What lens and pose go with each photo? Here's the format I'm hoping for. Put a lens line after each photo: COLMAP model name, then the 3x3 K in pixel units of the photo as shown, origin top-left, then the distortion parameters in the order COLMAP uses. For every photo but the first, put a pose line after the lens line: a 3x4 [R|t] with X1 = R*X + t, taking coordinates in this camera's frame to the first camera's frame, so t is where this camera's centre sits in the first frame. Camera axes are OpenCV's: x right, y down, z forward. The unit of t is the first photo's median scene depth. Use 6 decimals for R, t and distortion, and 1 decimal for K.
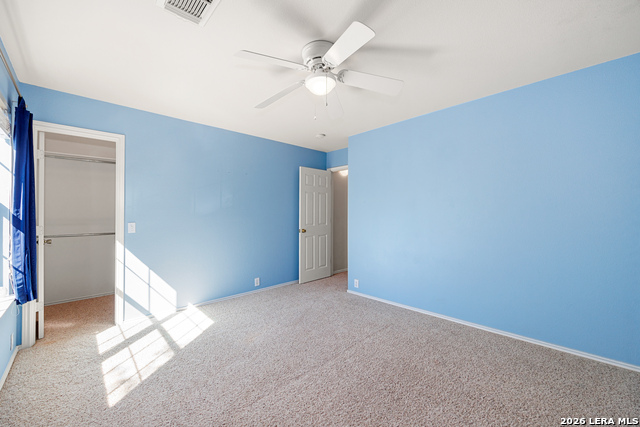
lens RADIAL K [[255.0, 0, 320.0], [0, 255.0, 213.5], [0, 0, 1]] dist [0.000947, 0.000188]
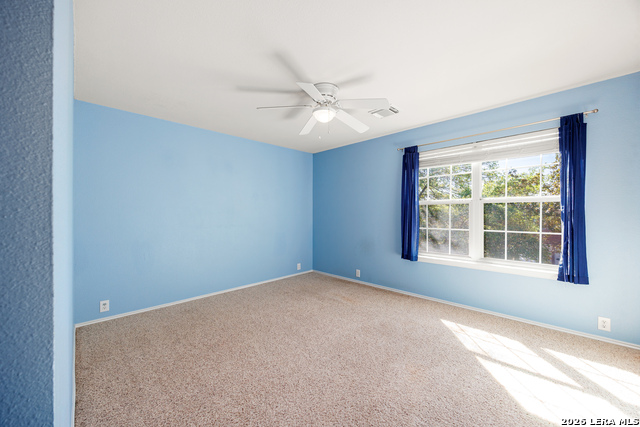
lens RADIAL K [[255.0, 0, 320.0], [0, 255.0, 213.5], [0, 0, 1]] dist [0.000947, 0.000188]
pose [[-0.999989, -0.003585, -0.002997, 0.003140], [-0.003567, 0.999975, -0.006025, 0.038715], [0.003018, -0.006014, -0.999977, 1.869780]]
